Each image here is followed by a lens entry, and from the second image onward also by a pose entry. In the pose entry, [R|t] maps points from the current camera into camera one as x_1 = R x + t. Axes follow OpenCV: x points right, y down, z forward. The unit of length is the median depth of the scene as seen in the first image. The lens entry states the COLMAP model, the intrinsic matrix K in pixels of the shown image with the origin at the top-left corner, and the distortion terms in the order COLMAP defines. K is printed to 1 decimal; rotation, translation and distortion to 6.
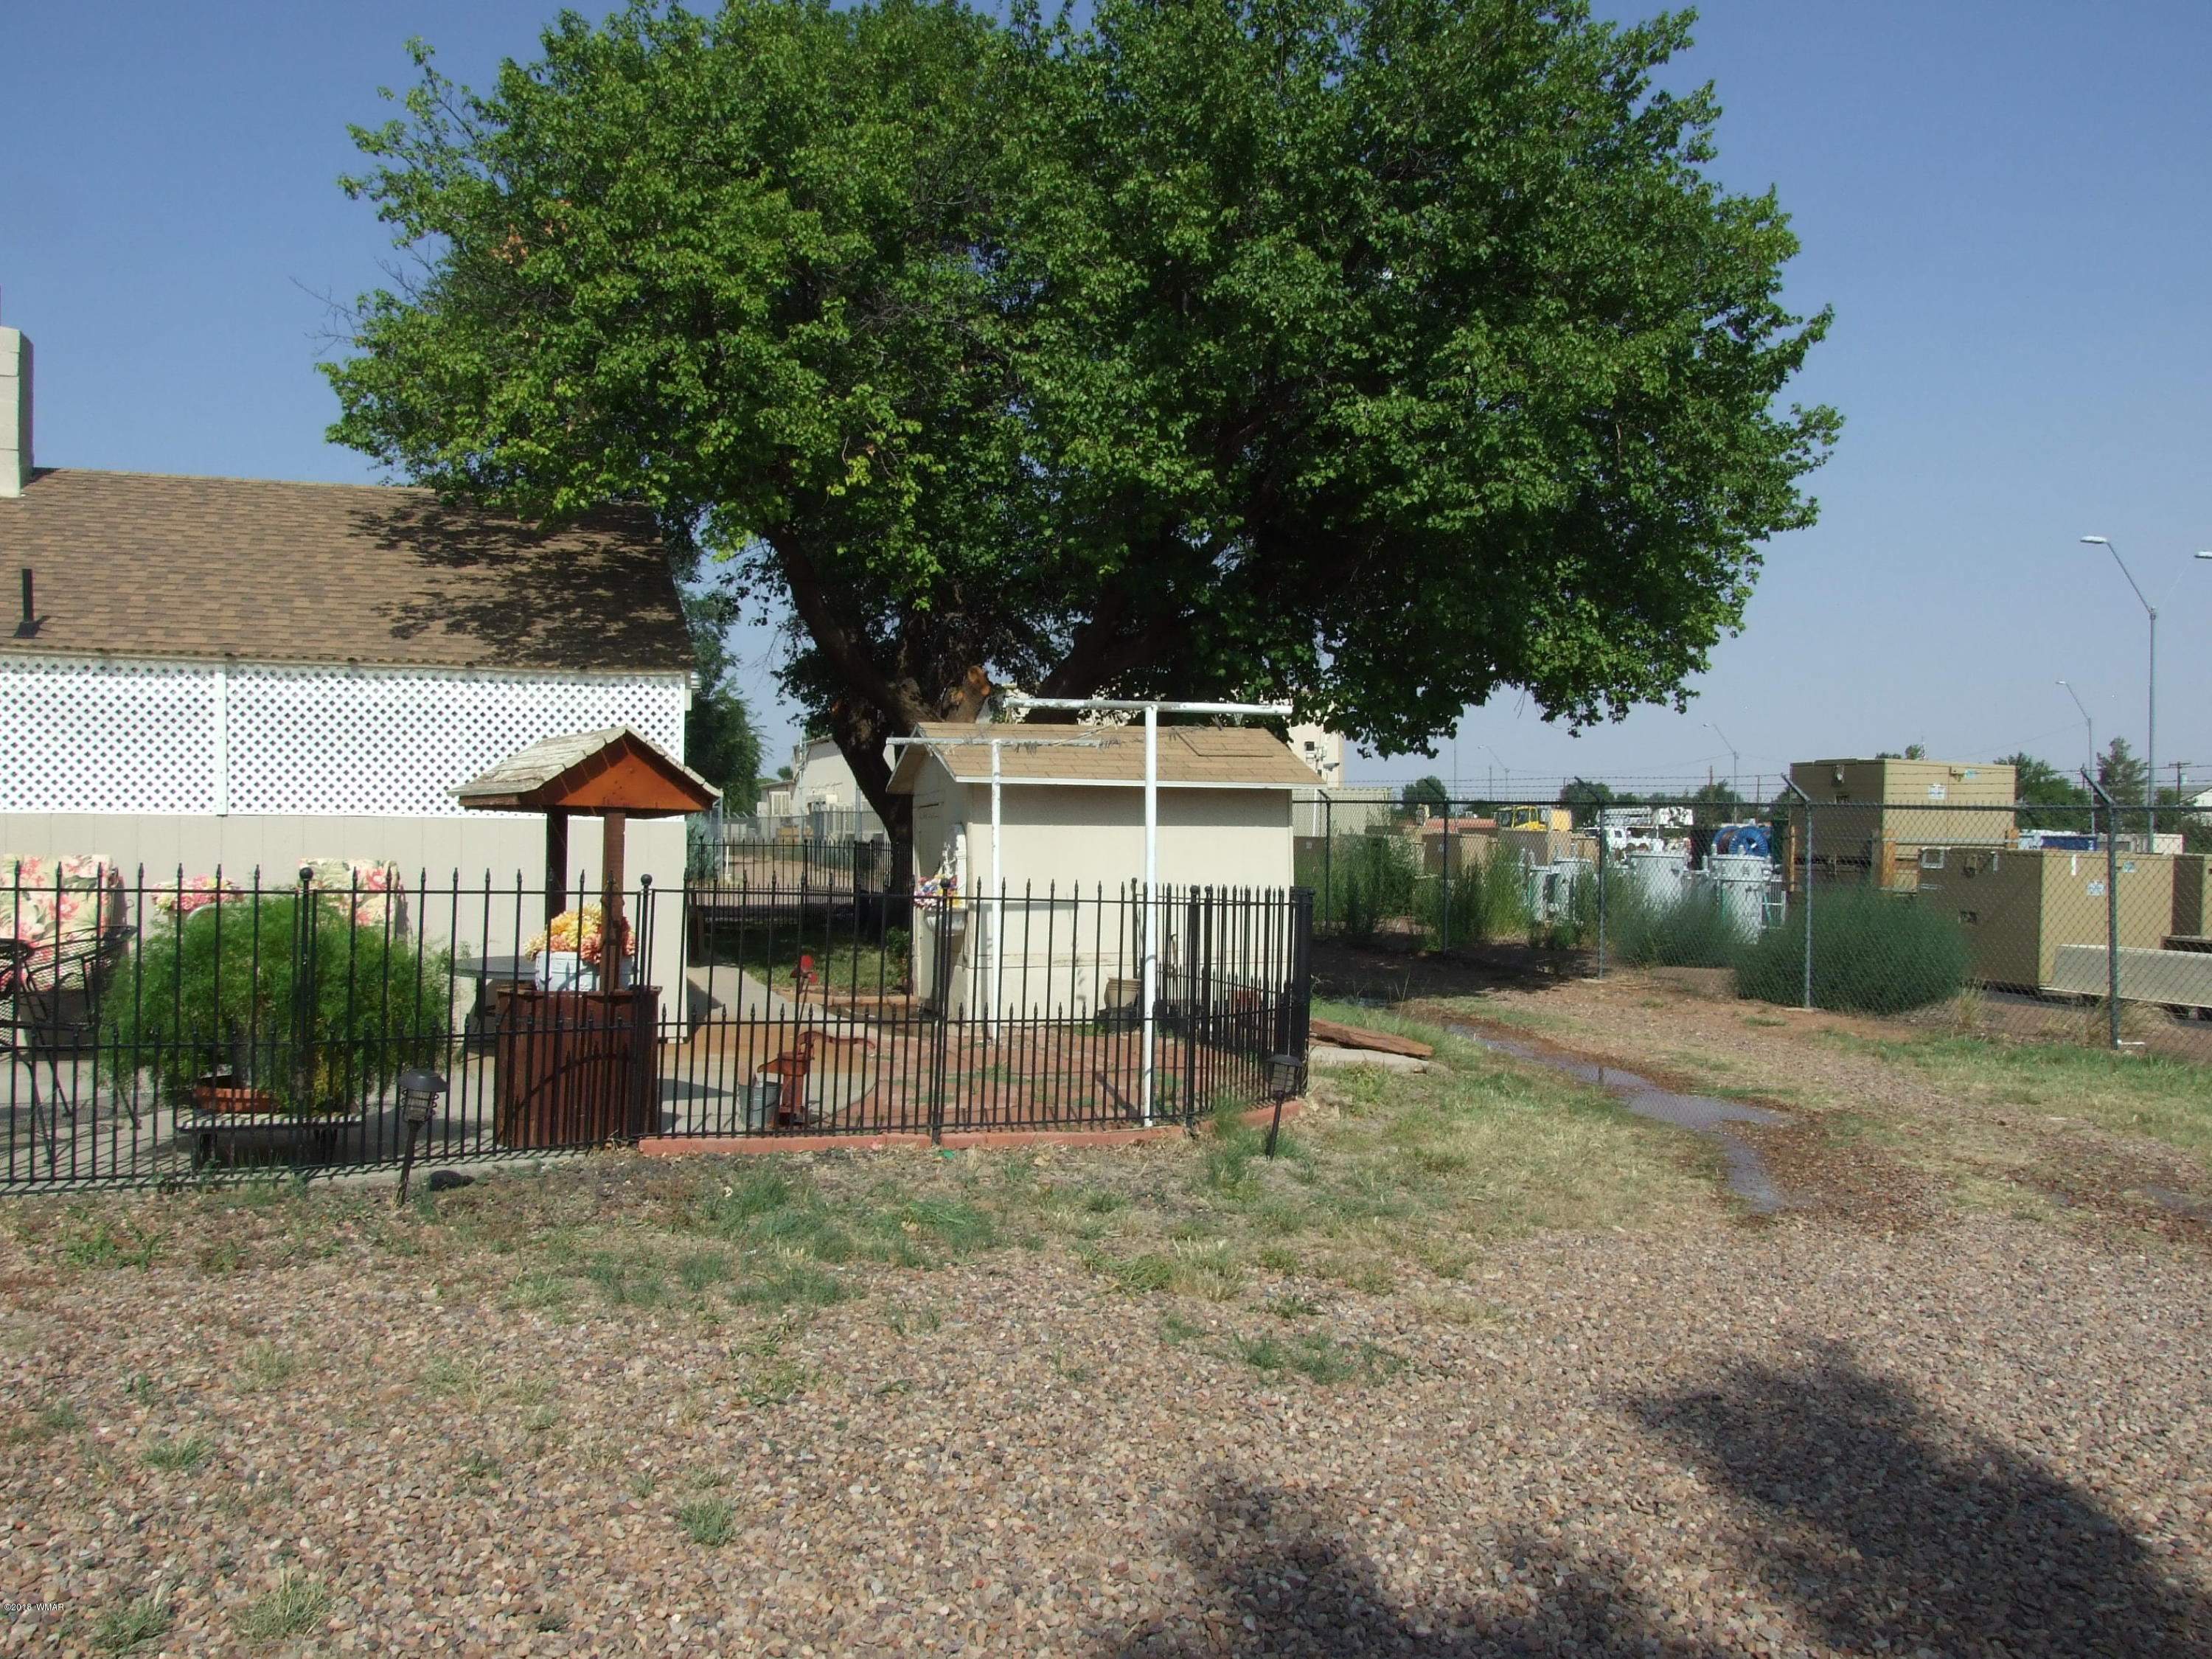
lens RADIAL K [[1767.1, 0, 1109.9], [0, 1767.1, 826.9], [0, 0, 1]] dist [-0.054316, 0.055052]
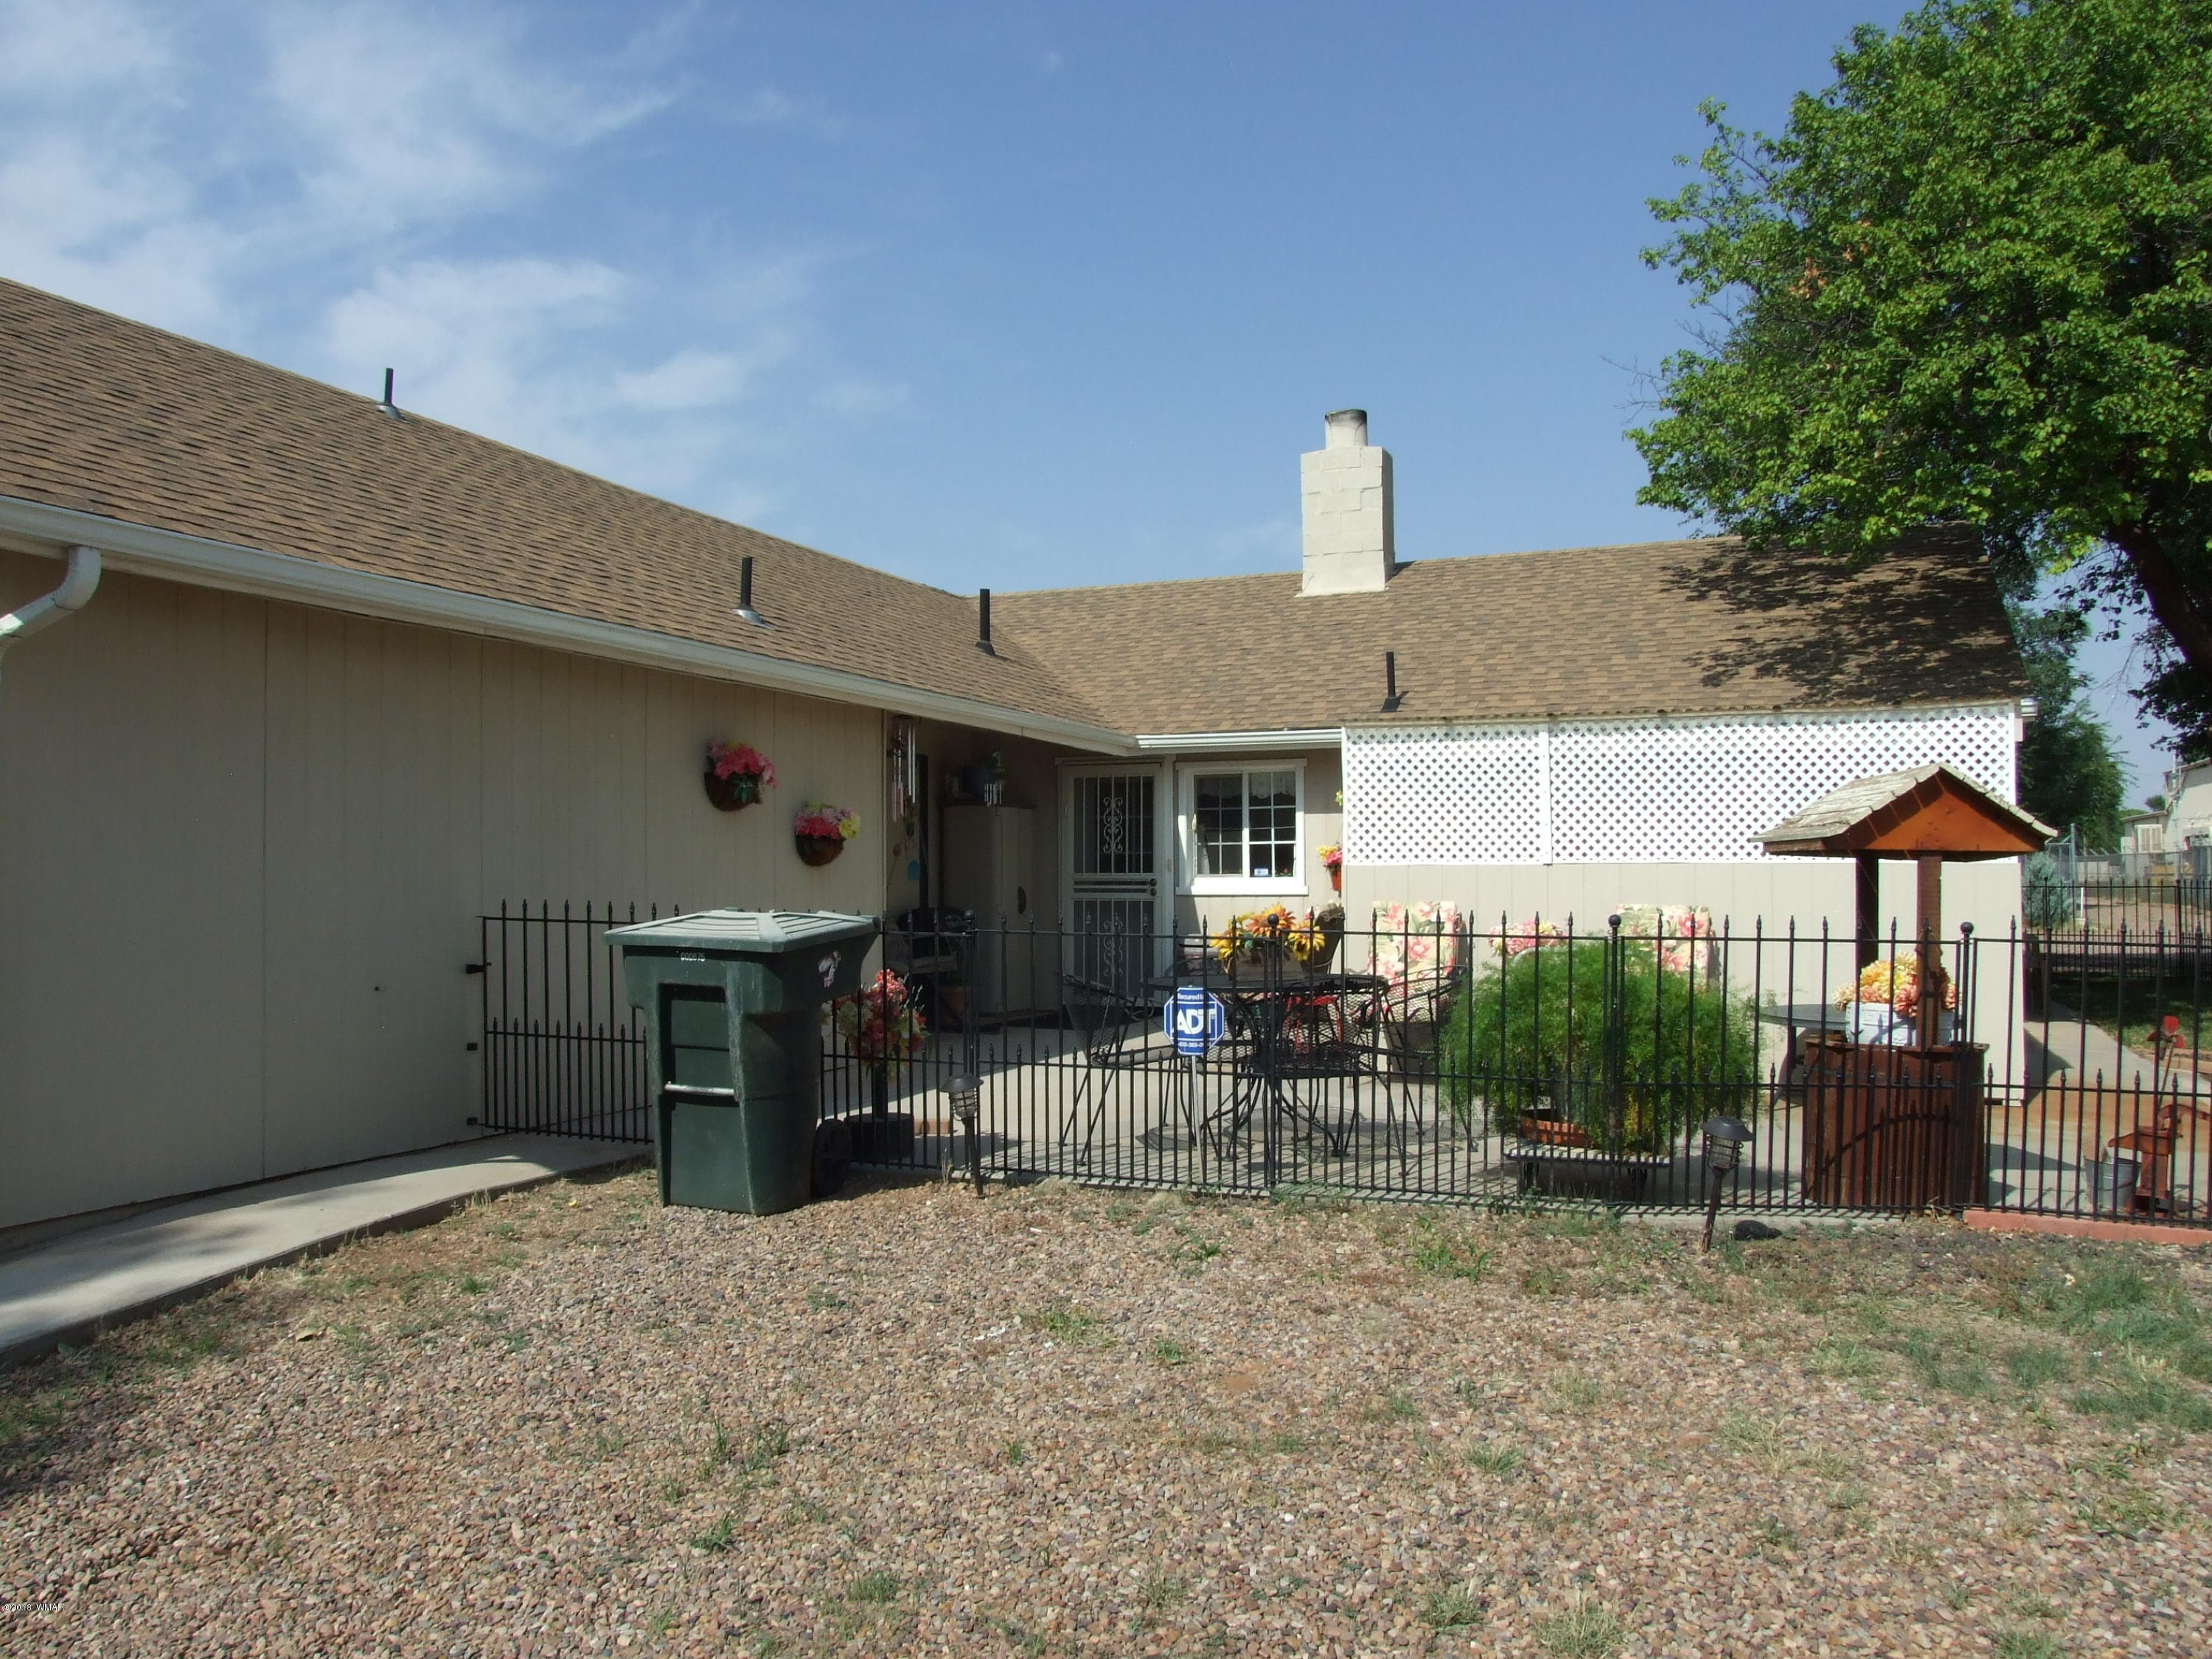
lens RADIAL K [[1767.1, 0, 1105.8], [0, 1767.1, 829.1], [0, 0, 1]] dist [-0.054316, 0.055052]
pose [[0.747899, -0.027535, -0.663241, 0.007761], [0.012394, 0.999544, -0.027521, -0.001809], [0.663697, 0.012363, 0.747900, 0.009687]]
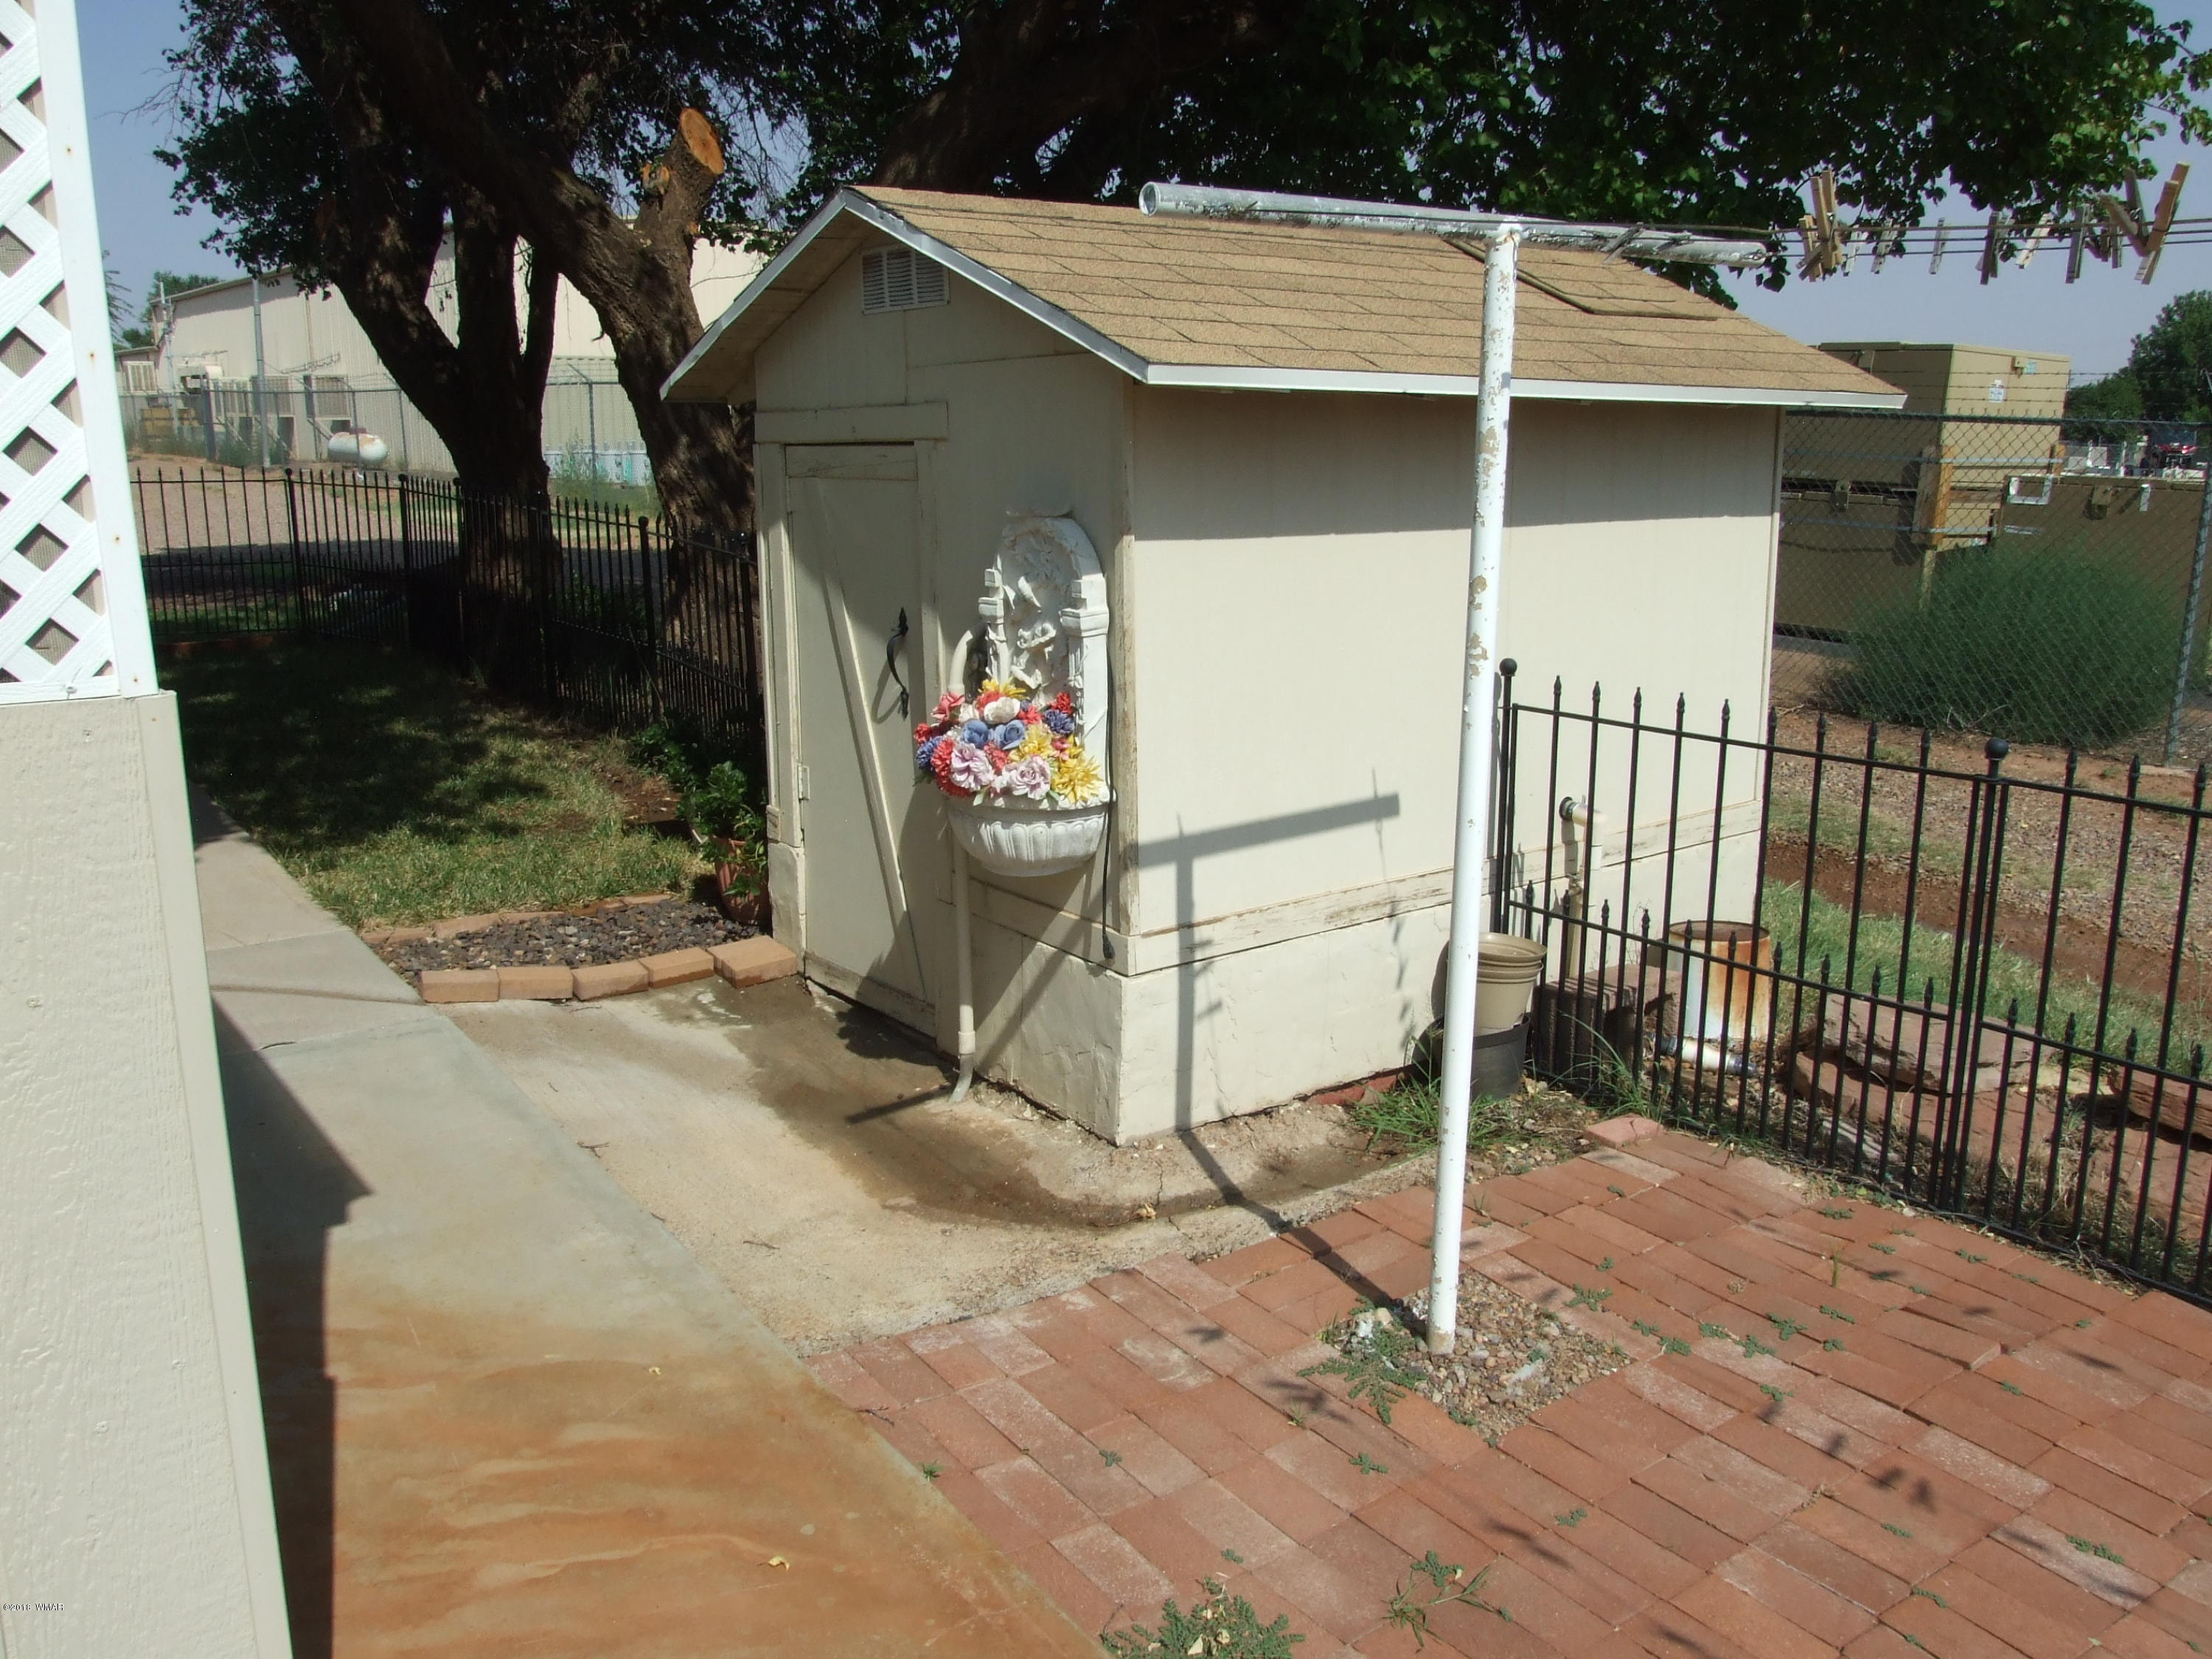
lens RADIAL K [[1767.1, 0, 1111.3], [0, 1767.1, 819.2], [0, 0, 1]] dist [-0.054316, 0.055052]
pose [[0.949136, -0.064123, 0.308269, -0.220772], [-0.008824, 0.973242, 0.229612, -0.026836], [-0.314744, -0.220653, 0.923173, 0.857870]]
